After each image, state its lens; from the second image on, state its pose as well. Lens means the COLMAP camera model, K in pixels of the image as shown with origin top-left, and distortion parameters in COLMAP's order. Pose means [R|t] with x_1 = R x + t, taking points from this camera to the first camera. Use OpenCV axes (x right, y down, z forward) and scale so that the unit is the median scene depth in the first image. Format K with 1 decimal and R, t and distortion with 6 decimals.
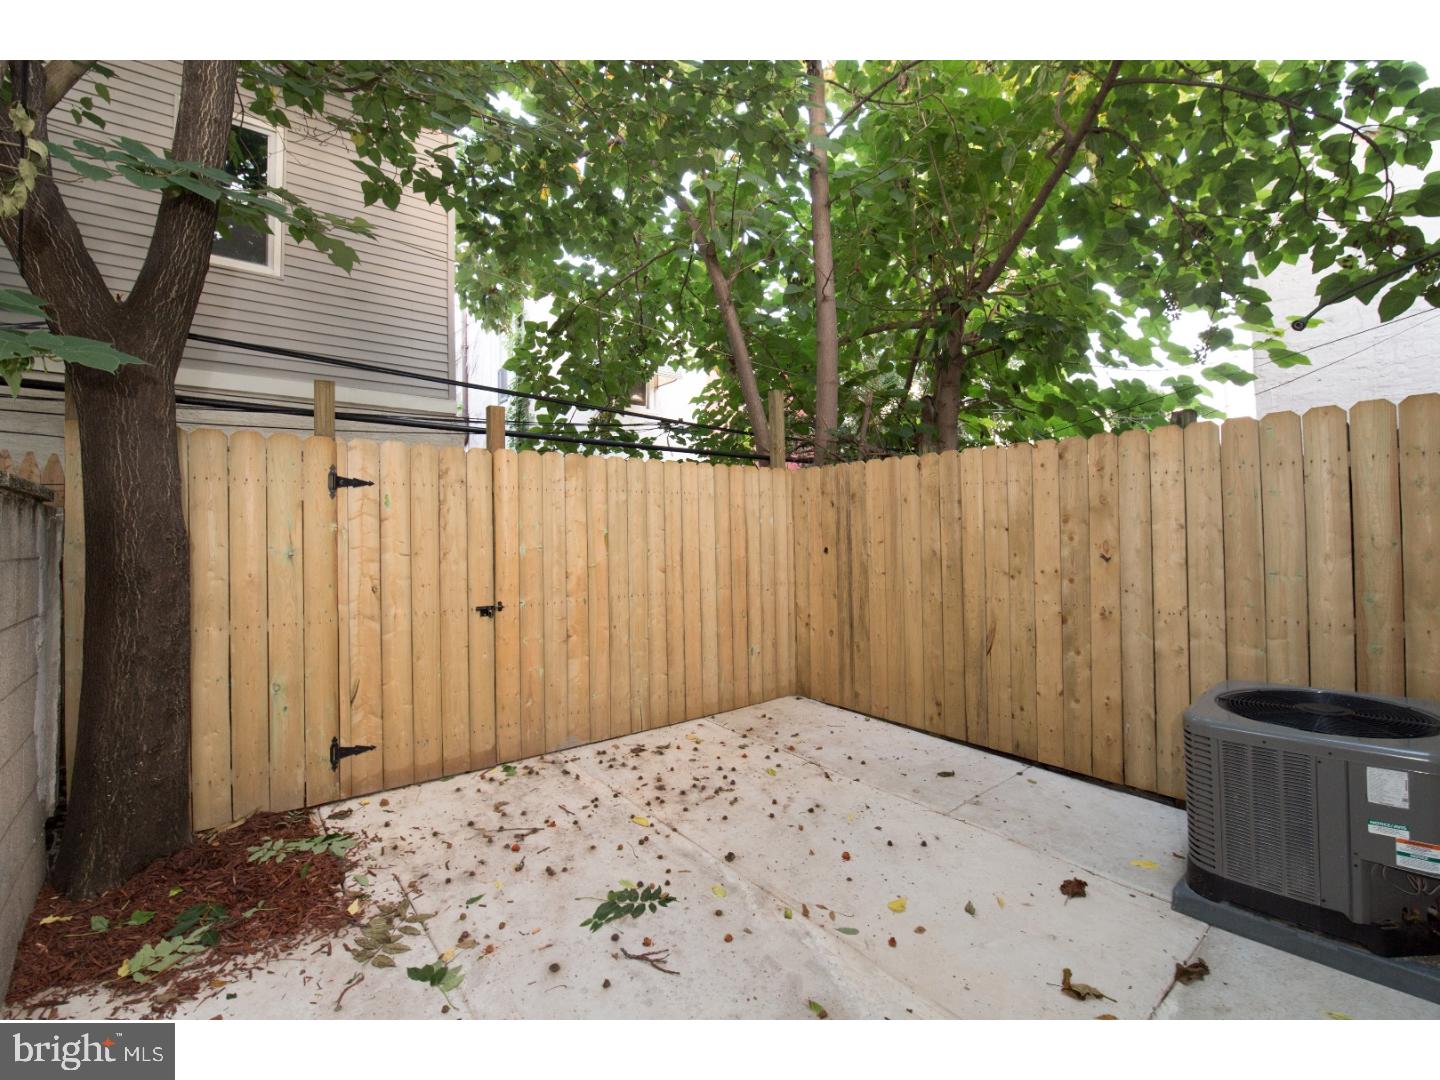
lens RADIAL K [[639.5, 0, 714.8], [0, 639.5, 515.5], [0, 0, 1]] dist [0.002027, -0.009994]
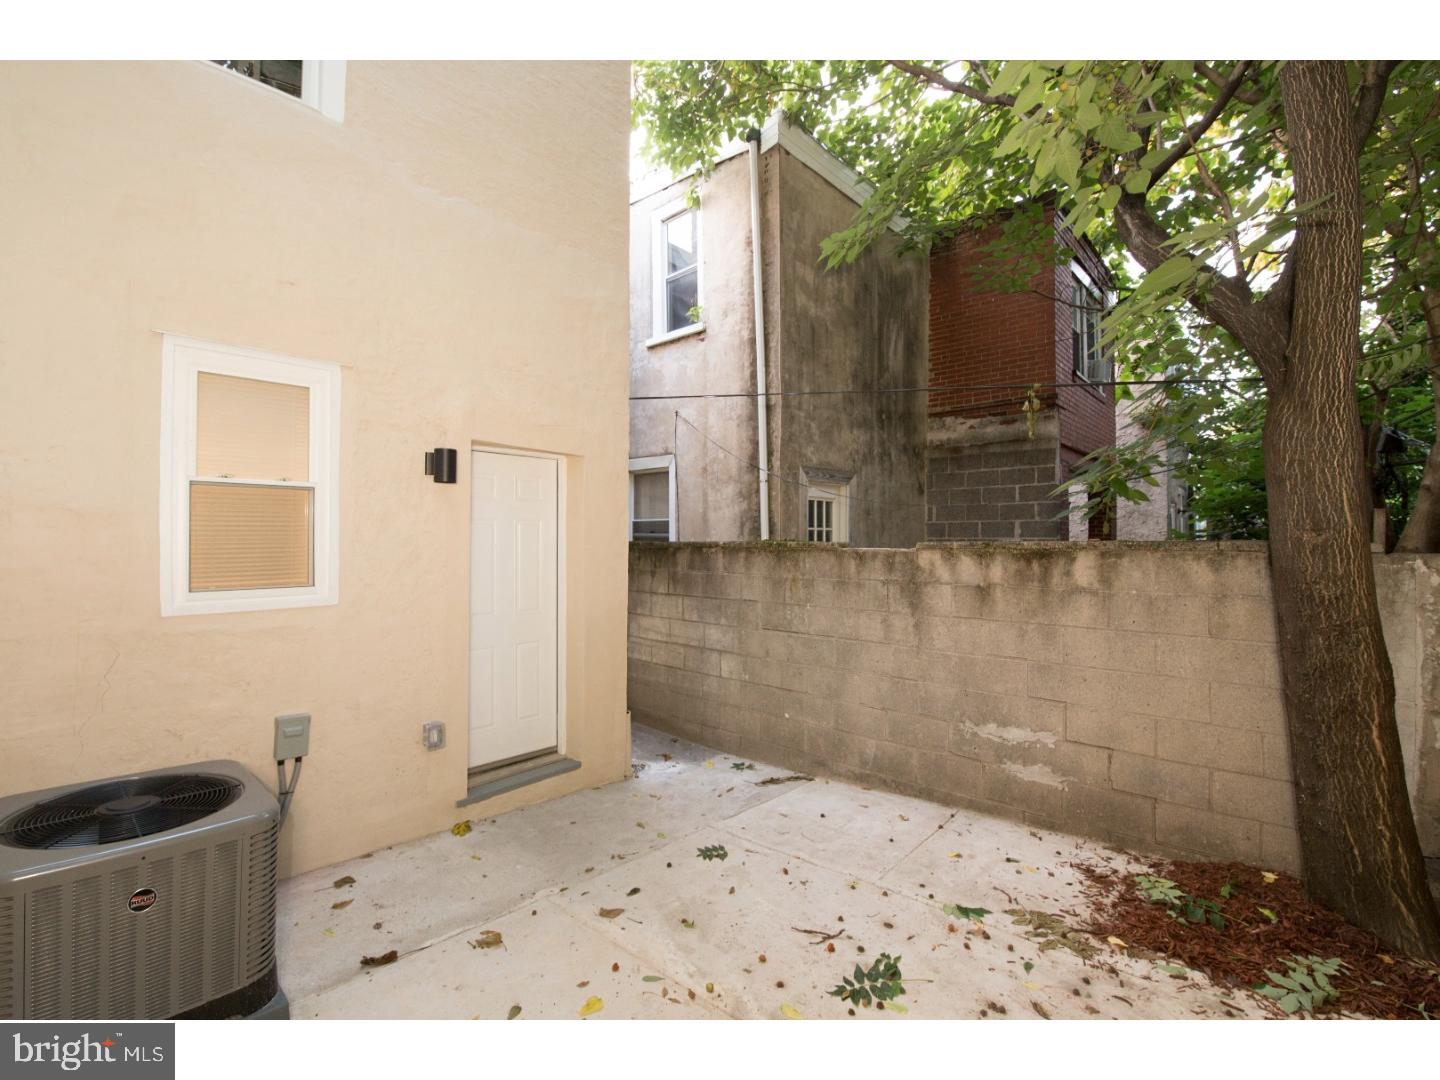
lens RADIAL K [[639.5, 0, 714.8], [0, 639.5, 515.5], [0, 0, 1]] dist [0.002027, -0.009994]
pose [[-0.990540, 0.007014, -0.137048, 0.244539], [0.016203, 0.997685, -0.066053, -0.033697], [0.136267, -0.067648, -0.988360, 2.089024]]
